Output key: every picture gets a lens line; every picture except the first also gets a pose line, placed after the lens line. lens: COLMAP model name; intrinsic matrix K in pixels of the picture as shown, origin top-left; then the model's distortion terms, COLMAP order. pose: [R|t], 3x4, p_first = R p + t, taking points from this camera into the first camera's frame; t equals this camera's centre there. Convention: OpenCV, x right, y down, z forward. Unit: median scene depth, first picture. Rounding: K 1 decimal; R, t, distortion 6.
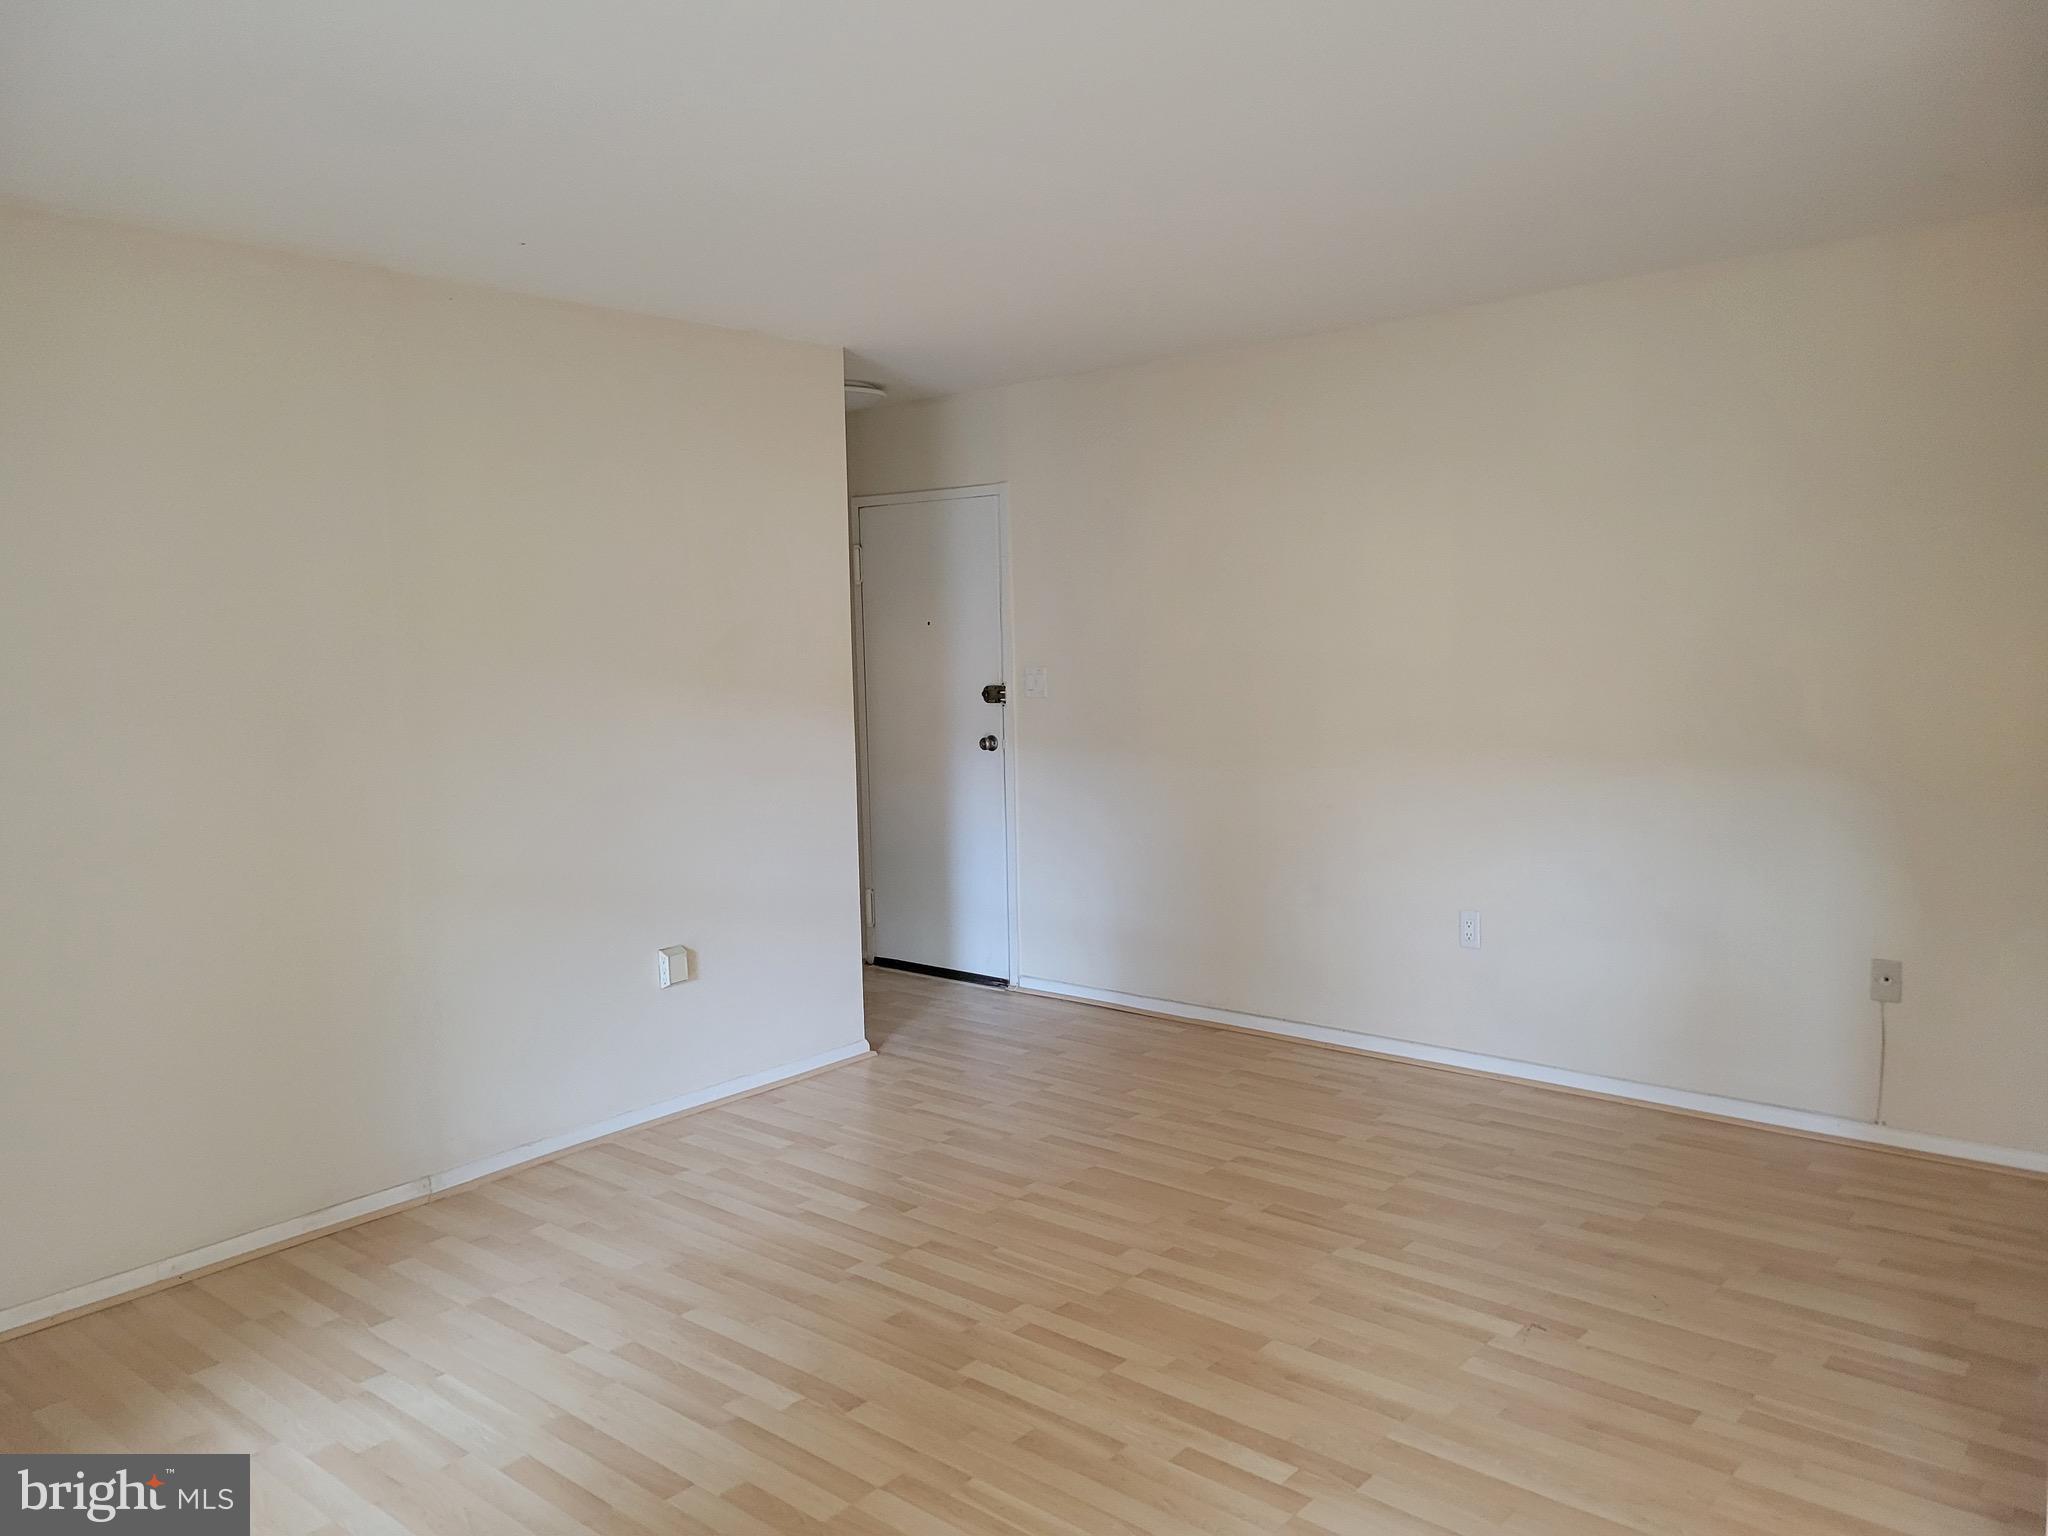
lens RADIAL K [[1531.2, 0, 1028.7], [0, 1531.2, 767.7], [0, 0, 1]] dist [0.050756, -0.013165]
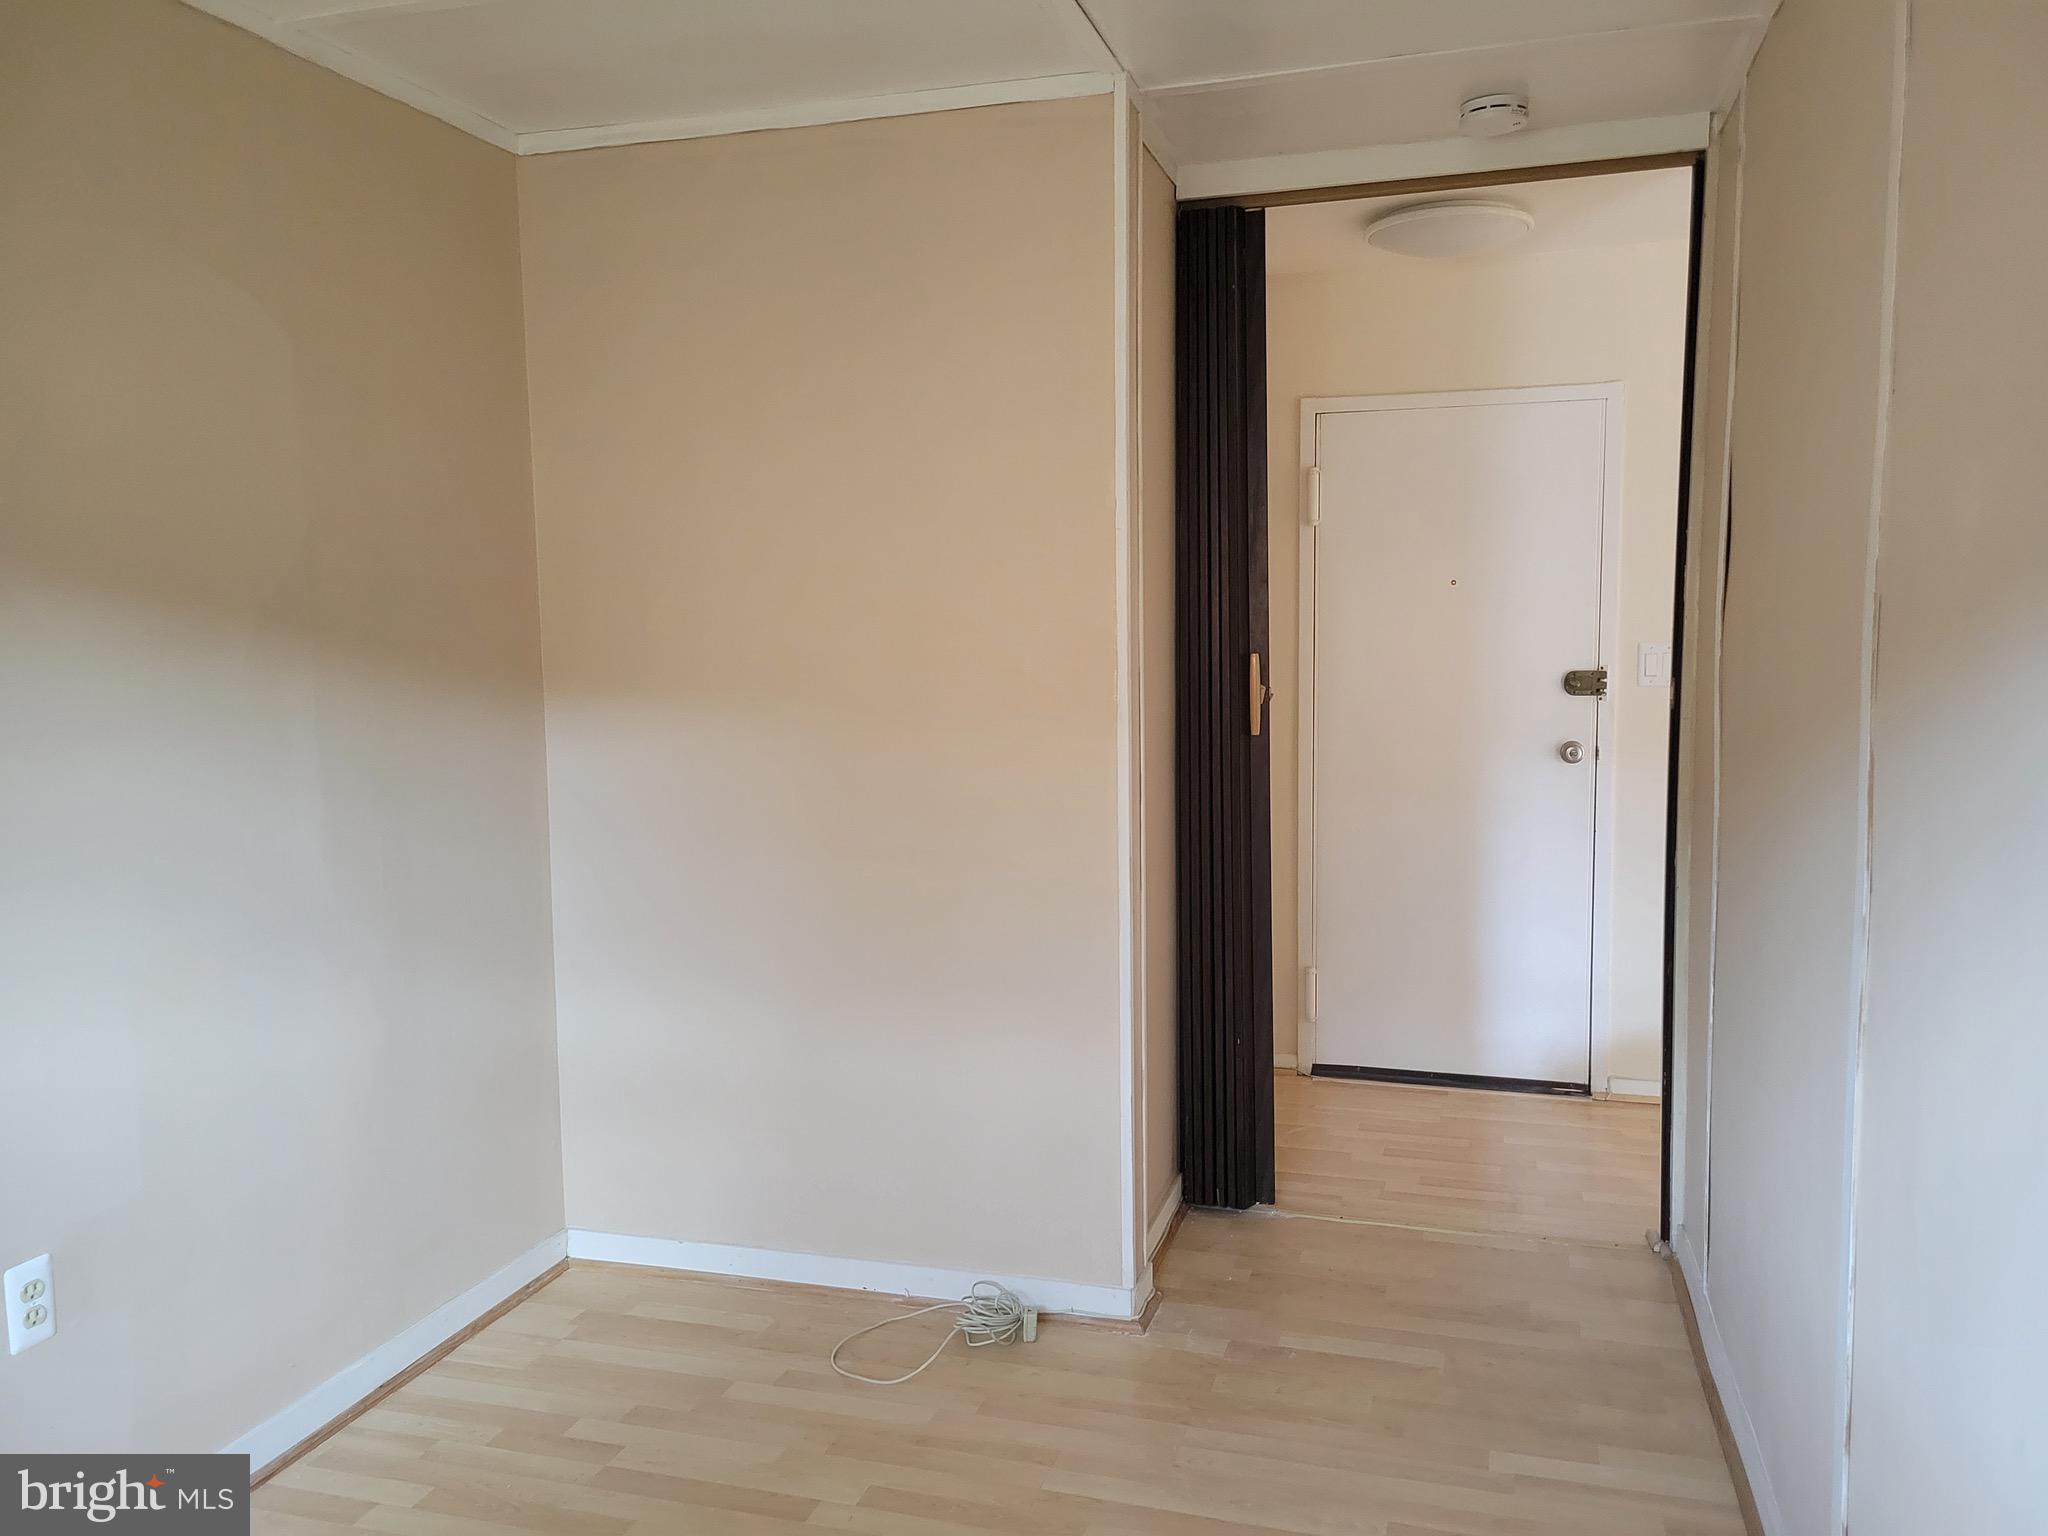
lens RADIAL K [[1531.2, 0, 1024.1], [0, 1531.2, 769.5], [0, 0, 1]] dist [0.050756, -0.013165]
pose [[0.914456, -0.017514, 0.404306, -0.512363], [0.022503, 0.999718, -0.007589, -0.007649], [-0.404059, 0.016038, 0.914592, 0.425734]]
